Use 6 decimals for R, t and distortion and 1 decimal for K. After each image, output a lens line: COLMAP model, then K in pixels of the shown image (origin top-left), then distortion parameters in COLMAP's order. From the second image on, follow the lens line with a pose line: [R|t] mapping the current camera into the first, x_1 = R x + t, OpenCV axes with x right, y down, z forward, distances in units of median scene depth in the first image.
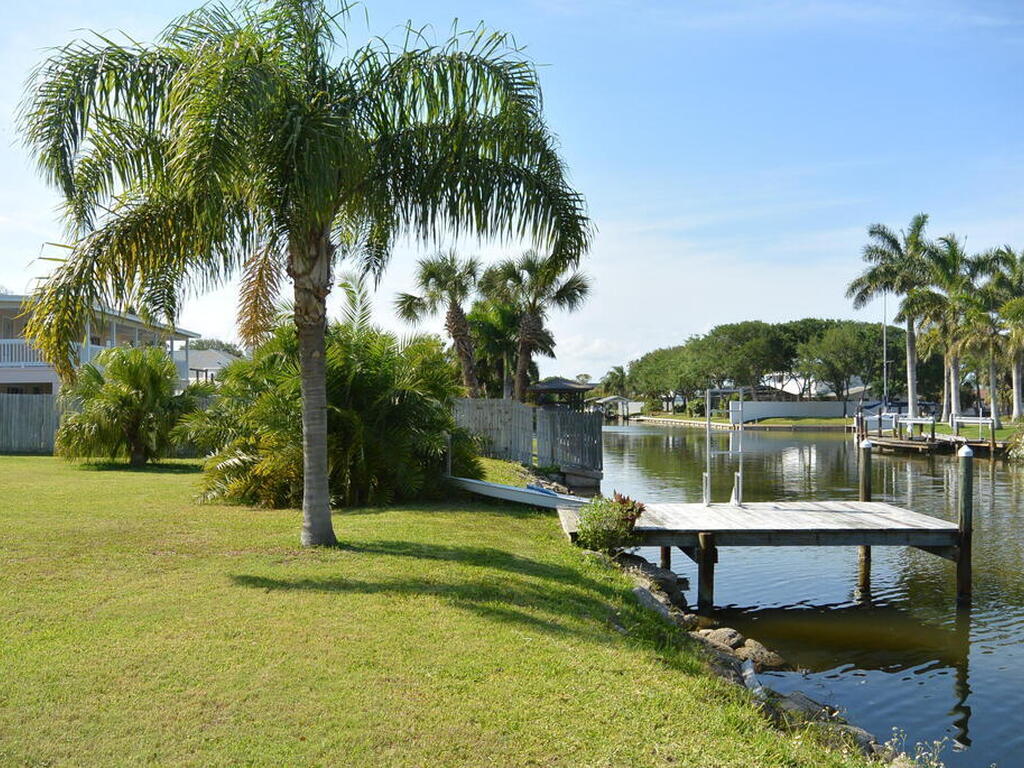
lens RADIAL K [[973.3, 0, 505.7], [0, 973.3, 404.4], [0, 0, 1]] dist [-0.156211, 0.095341]
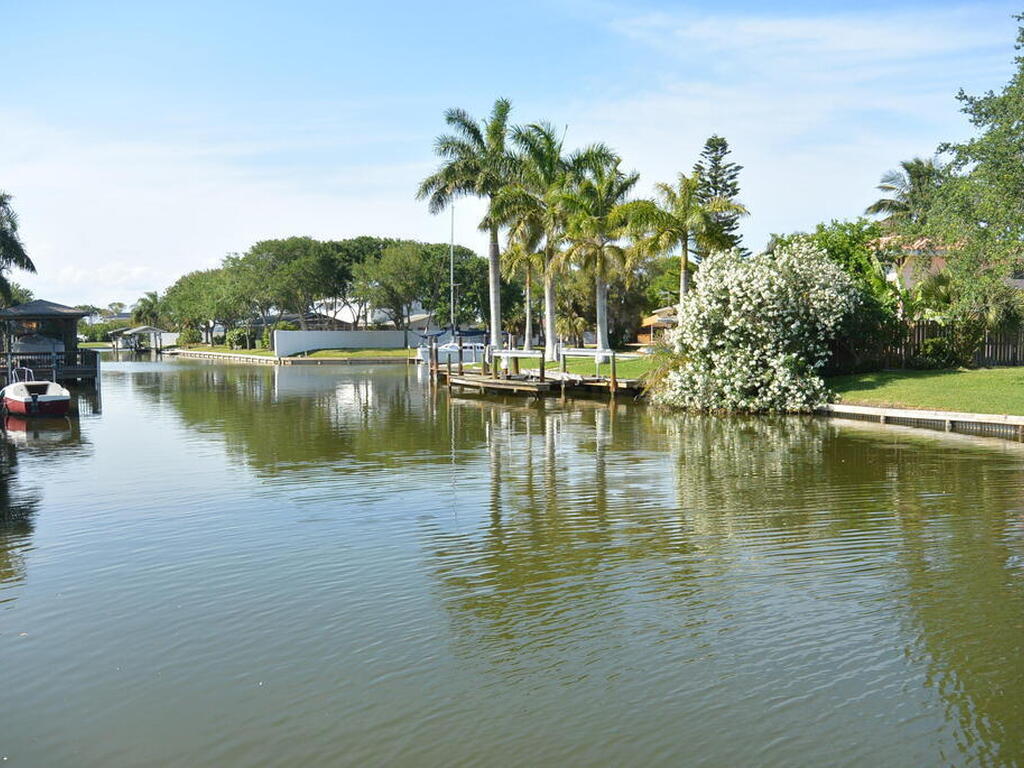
lens RADIAL K [[973.3, 0, 505.7], [0, 973.3, 404.4], [0, 0, 1]] dist [-0.156211, 0.095341]
pose [[0.897423, -0.033679, 0.439884, 0.037644], [0.002150, 0.997404, 0.071978, 0.000773], [-0.441166, -0.063649, 0.895165, 0.140702]]
